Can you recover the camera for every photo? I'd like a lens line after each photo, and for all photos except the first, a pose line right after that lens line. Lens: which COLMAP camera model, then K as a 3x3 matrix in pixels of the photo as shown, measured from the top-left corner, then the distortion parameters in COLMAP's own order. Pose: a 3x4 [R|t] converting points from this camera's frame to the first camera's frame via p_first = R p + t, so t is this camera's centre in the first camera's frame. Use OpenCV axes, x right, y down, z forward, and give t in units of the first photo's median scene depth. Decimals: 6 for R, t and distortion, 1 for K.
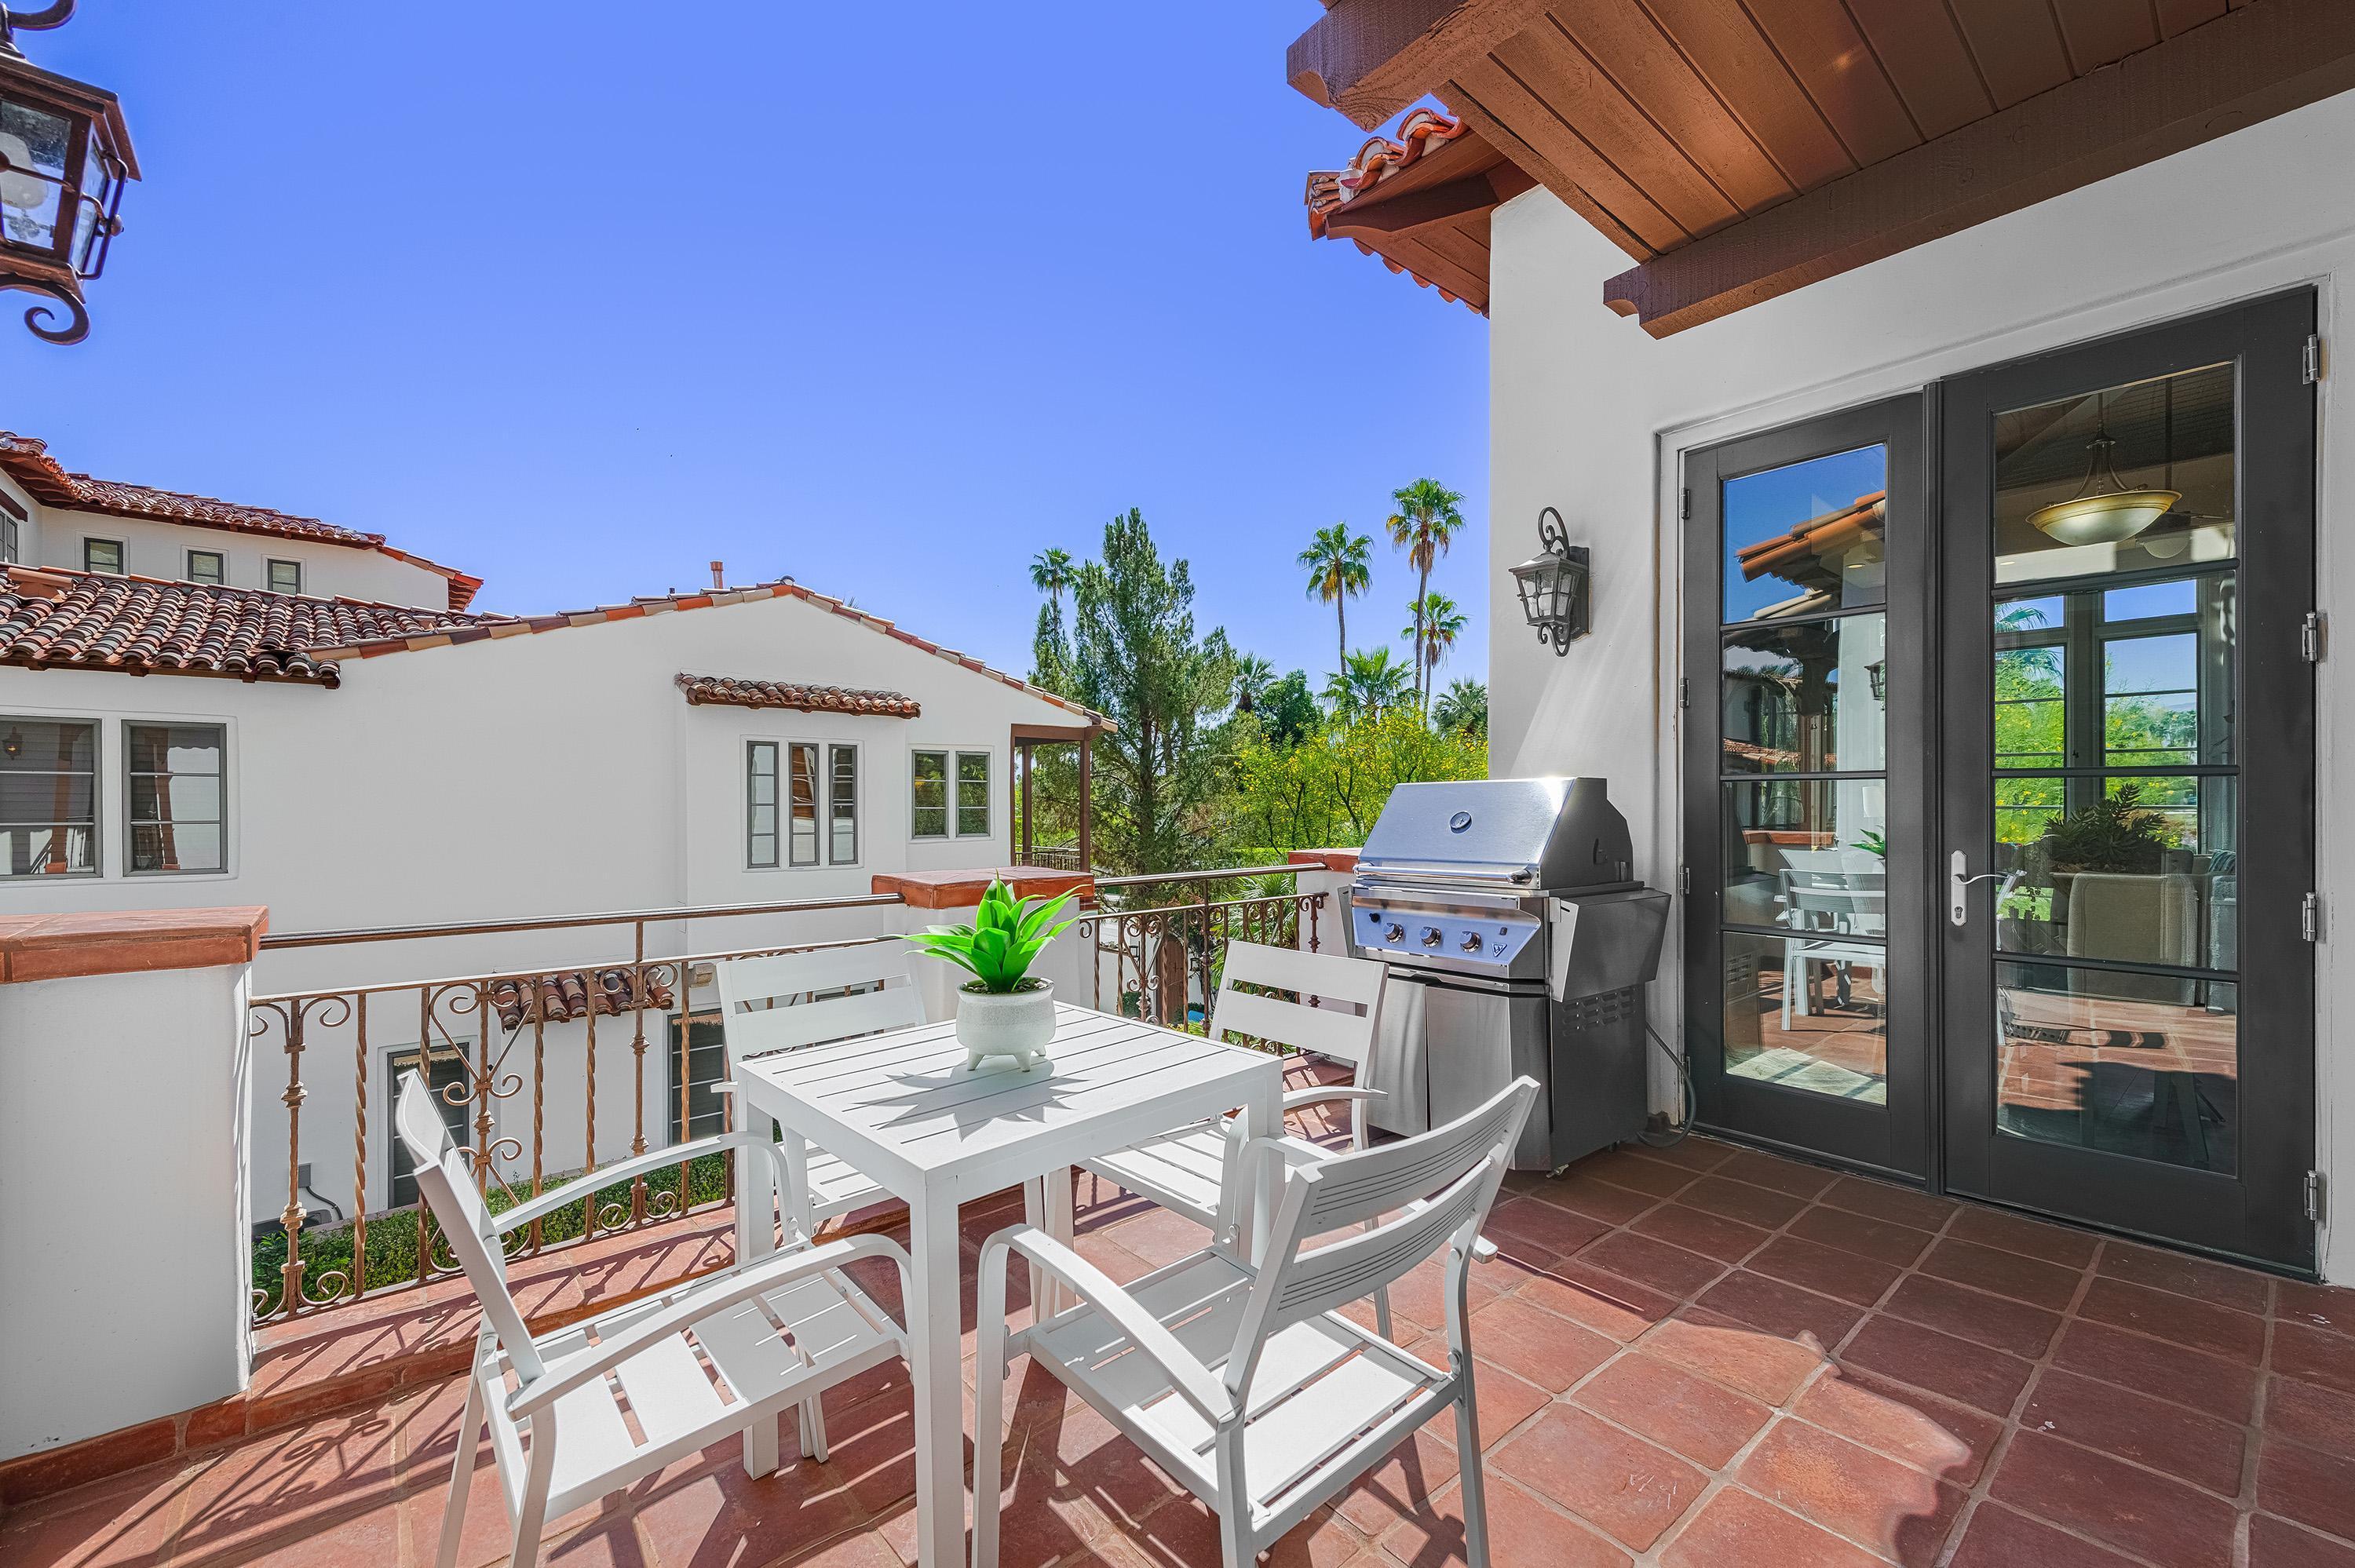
lens RADIAL K [[965.1, 0, 1179.4], [0, 965.1, 808.7], [0, 0, 1]] dist [0.016770, -0.005011]
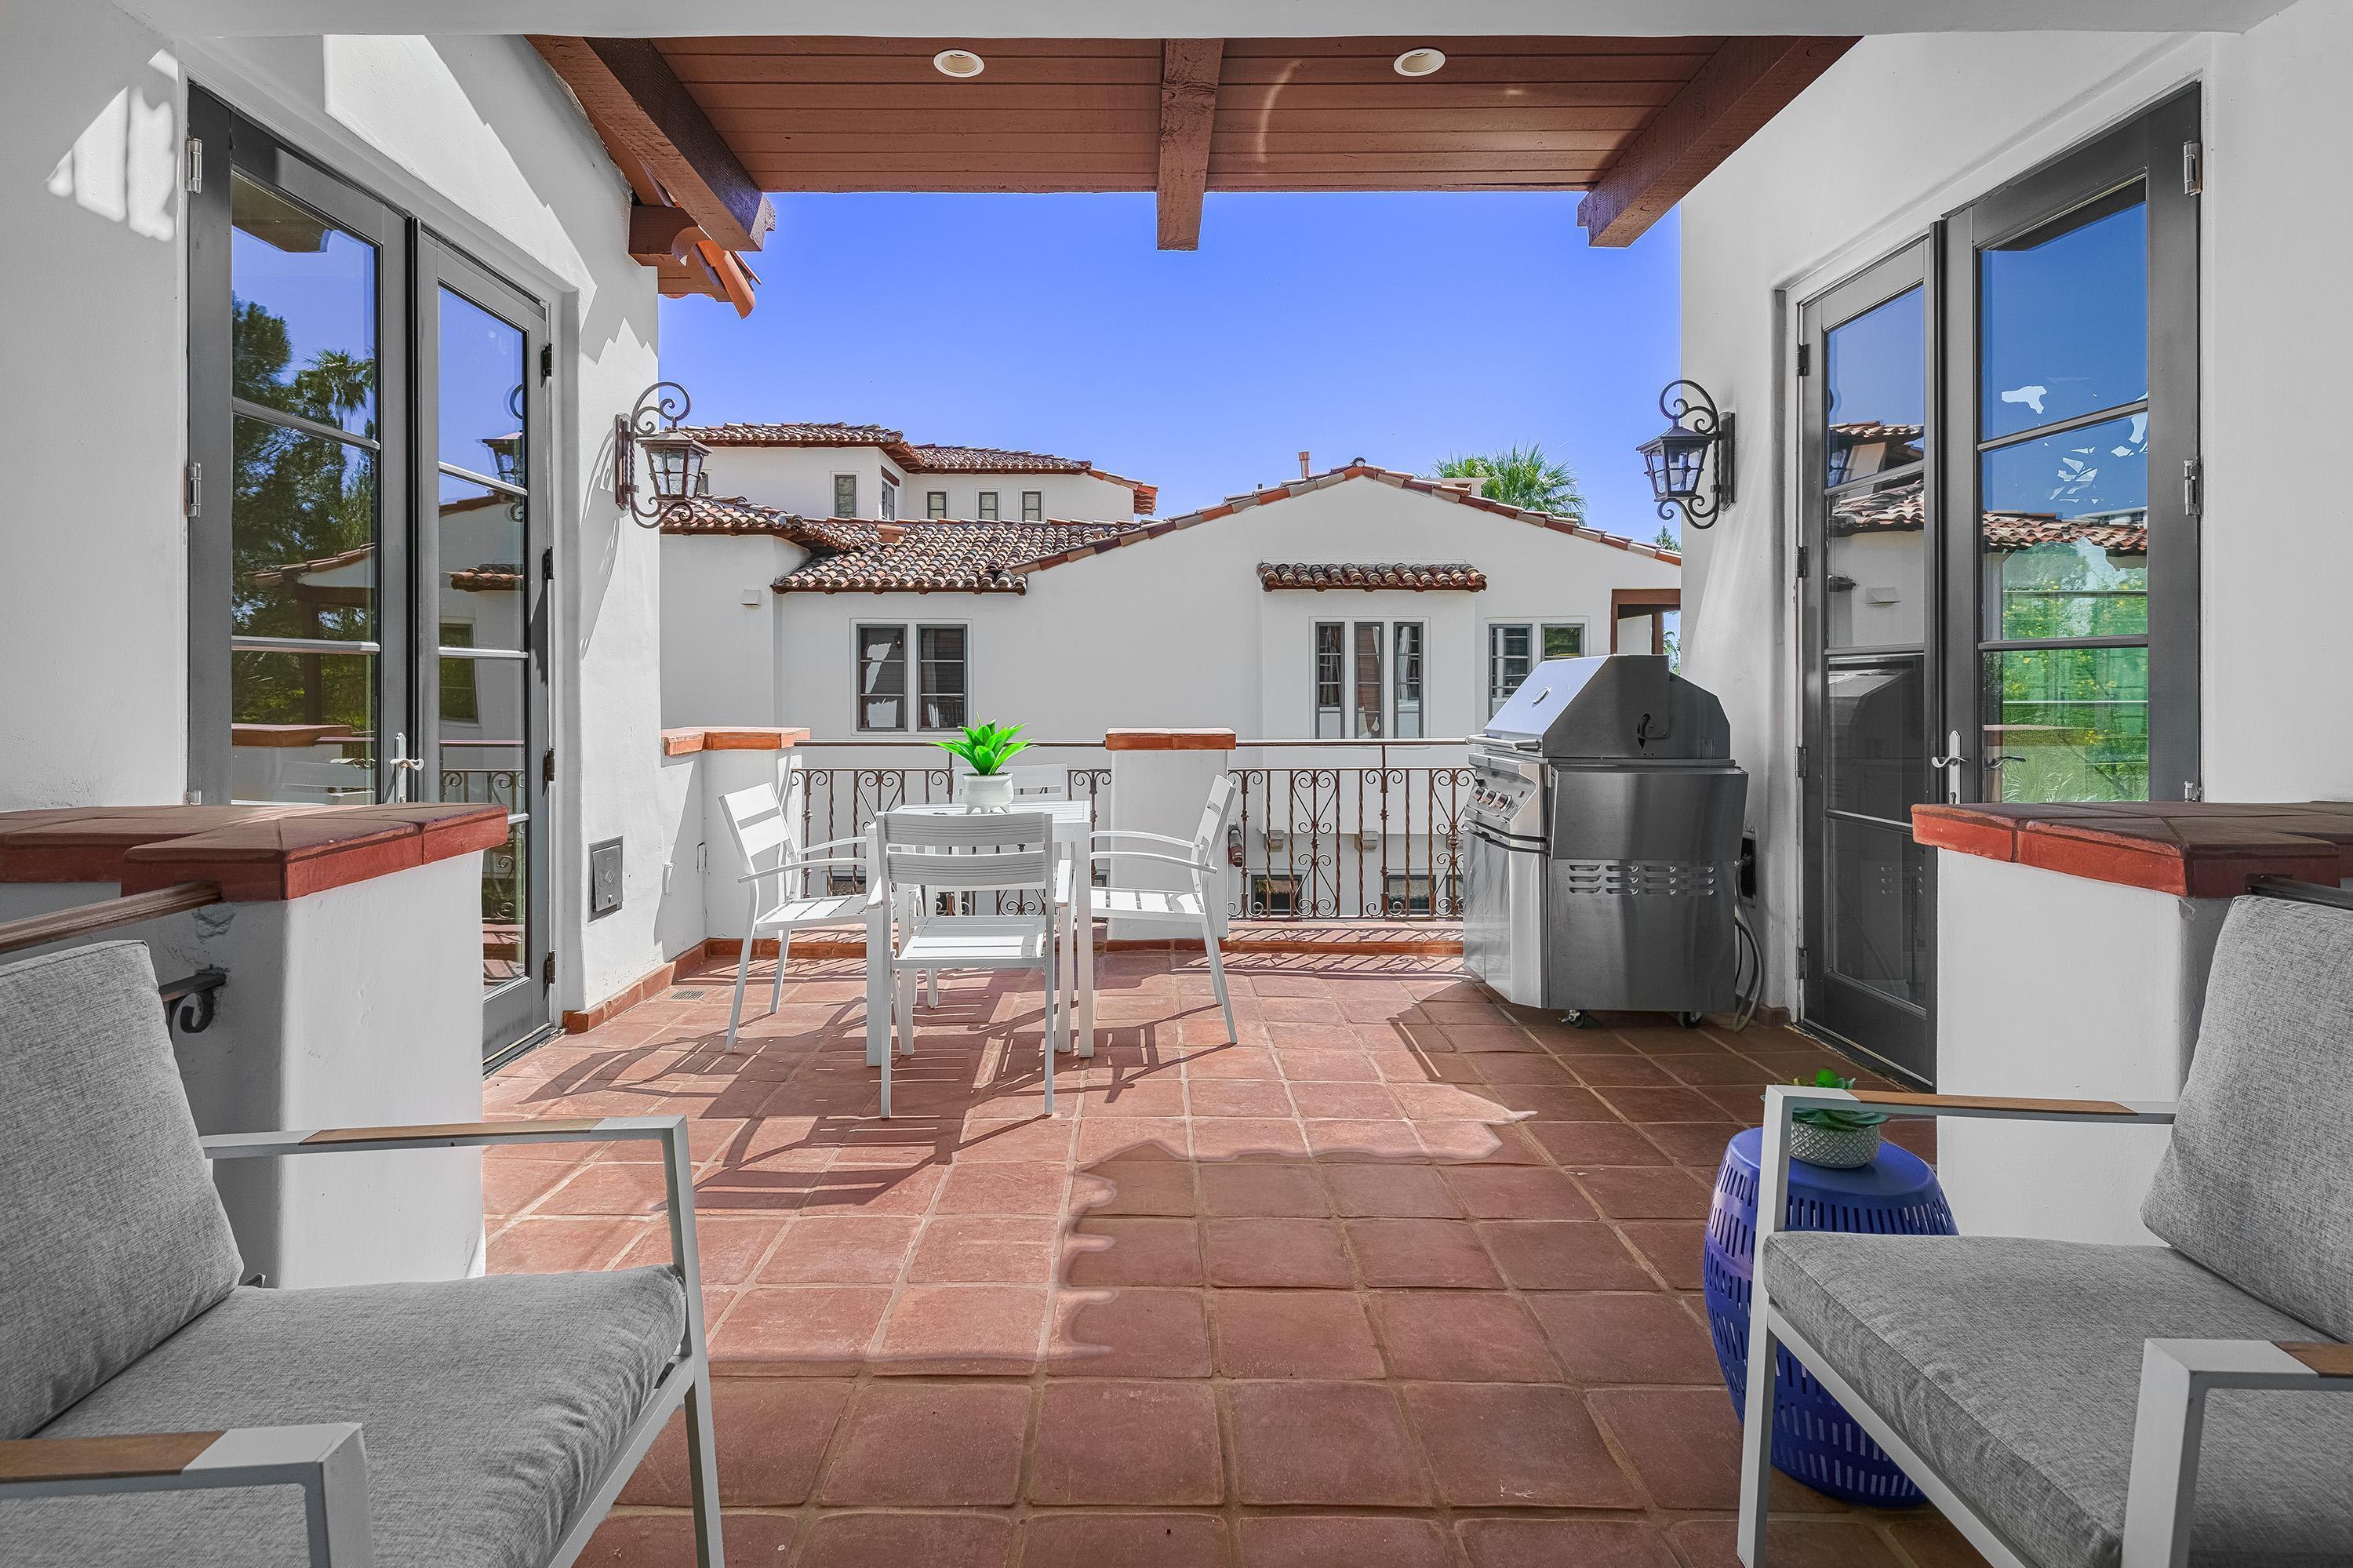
lens RADIAL K [[1163.7, 0, 1133.1], [0, 1163.7, 684.2], [0, 0, 1]] dist [0.017175, -0.000368]
pose [[0.758417, 0.001255, -0.651768, 0.213479], [-0.004409, 0.999985, -0.003205, 0.001644], [0.651754, 0.005305, 0.758412, -0.078040]]
